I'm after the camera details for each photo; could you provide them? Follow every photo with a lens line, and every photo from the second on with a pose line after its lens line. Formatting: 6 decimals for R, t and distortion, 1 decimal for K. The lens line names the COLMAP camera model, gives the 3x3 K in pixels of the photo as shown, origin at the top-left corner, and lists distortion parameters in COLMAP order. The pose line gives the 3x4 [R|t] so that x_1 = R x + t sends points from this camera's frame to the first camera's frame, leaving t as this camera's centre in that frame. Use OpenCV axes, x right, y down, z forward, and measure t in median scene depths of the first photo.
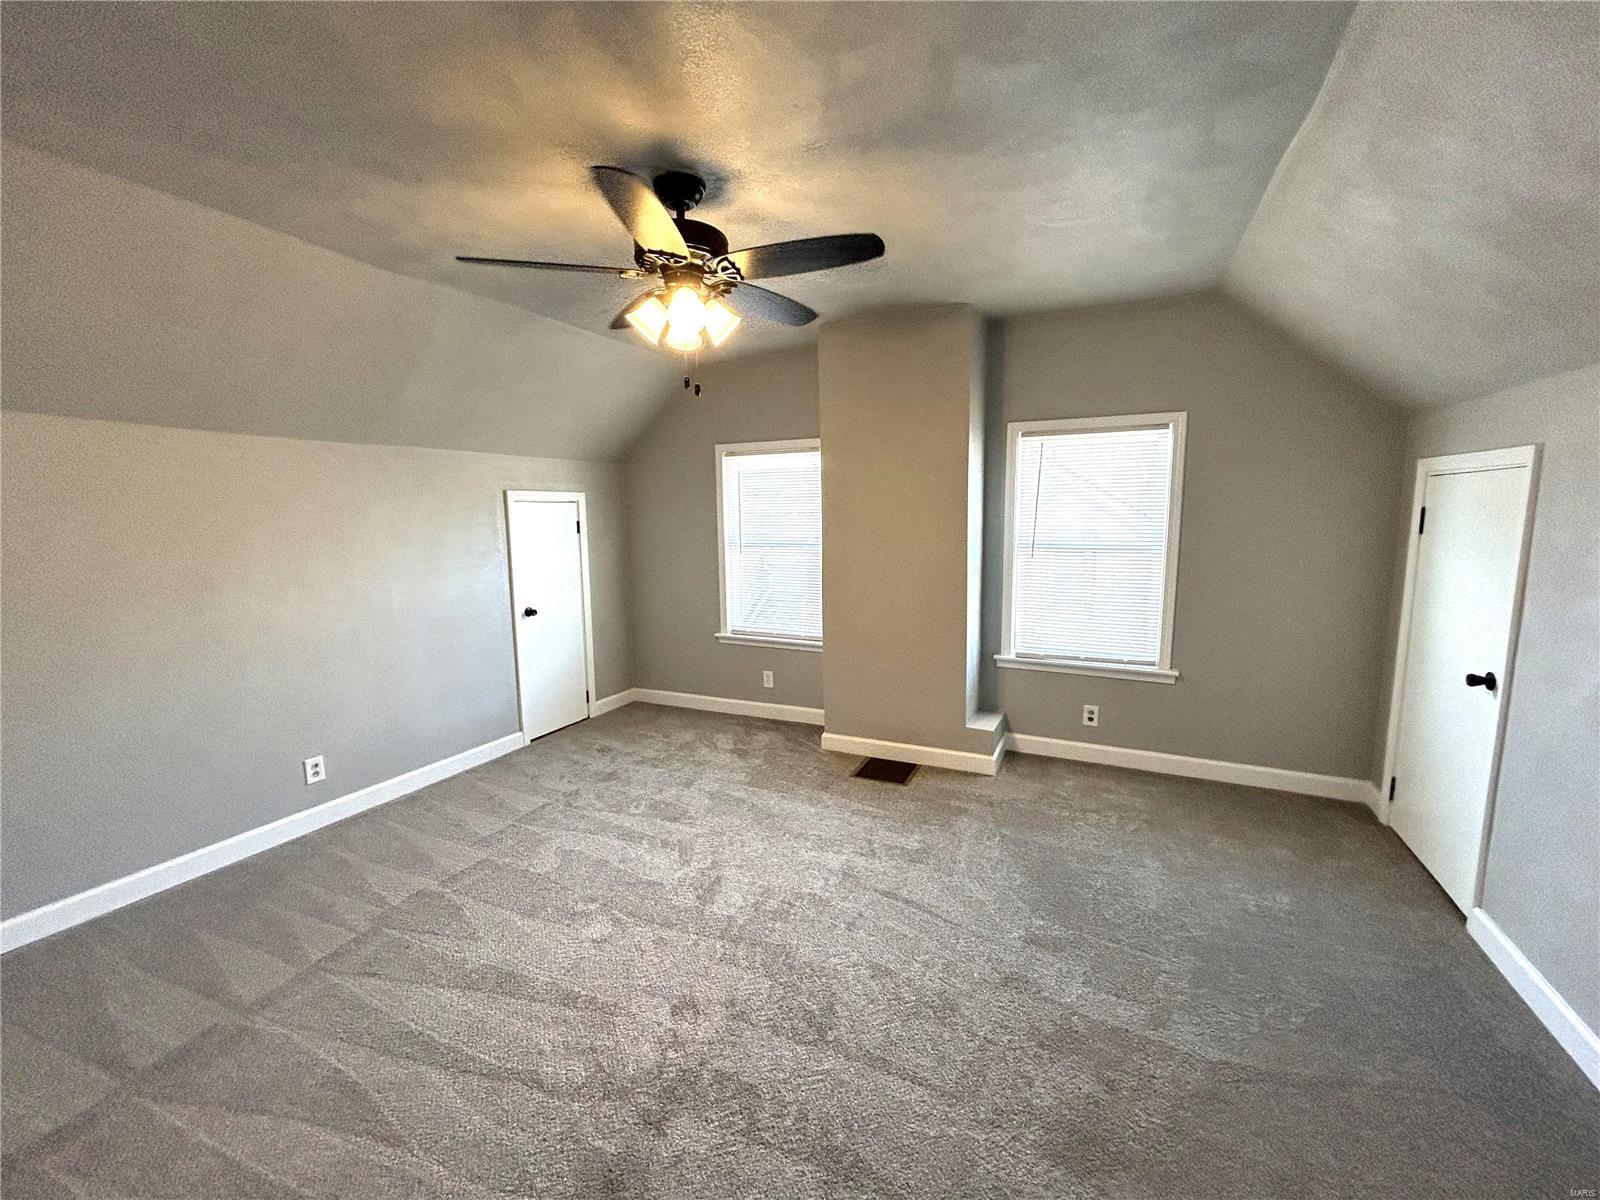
lens RADIAL K [[646.2, 0, 800.0], [0, 646.2, 600.0], [0, 0, 1]] dist [0.000524, 0.000257]
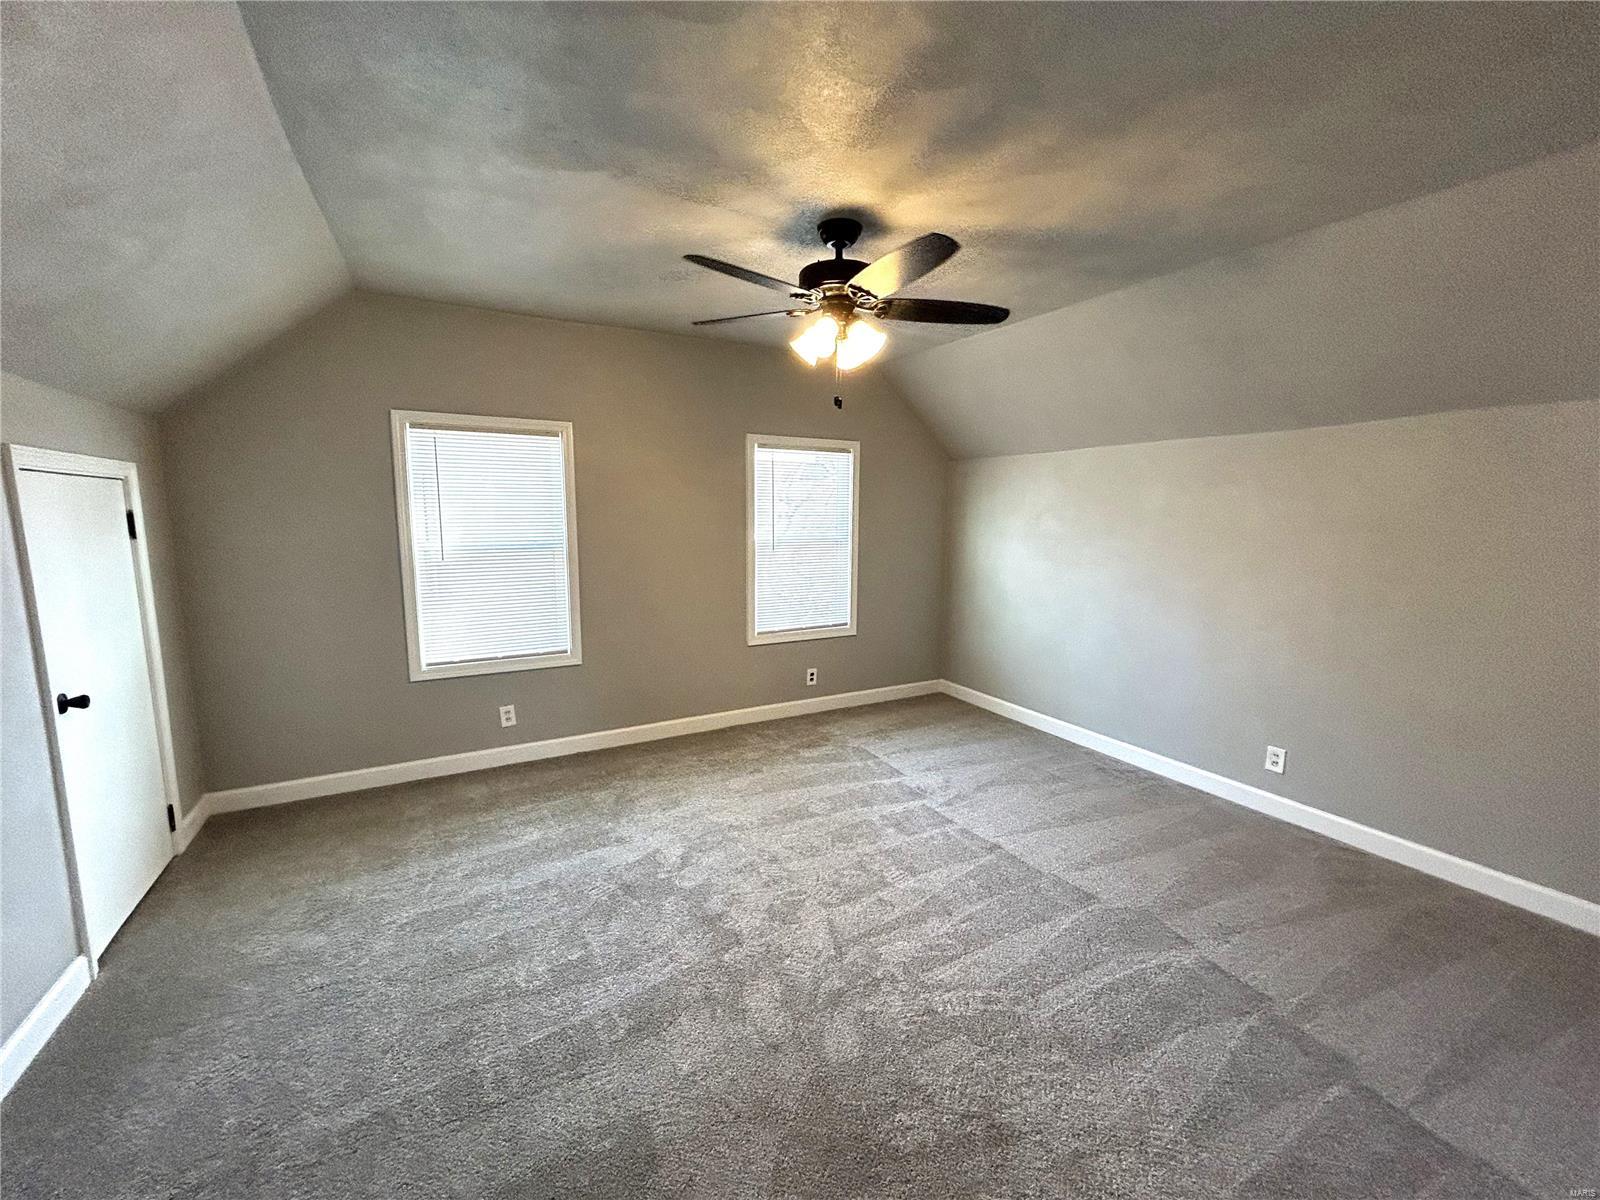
lens RADIAL K [[646.2, 0, 800.0], [0, 646.2, 600.0], [0, 0, 1]] dist [0.000524, 0.000257]
pose [[0.590888, -0.092311, 0.801455, -0.454217], [0.093393, 0.994580, 0.045700, -0.022611], [-0.801329, 0.047846, 0.596307, 0.222063]]
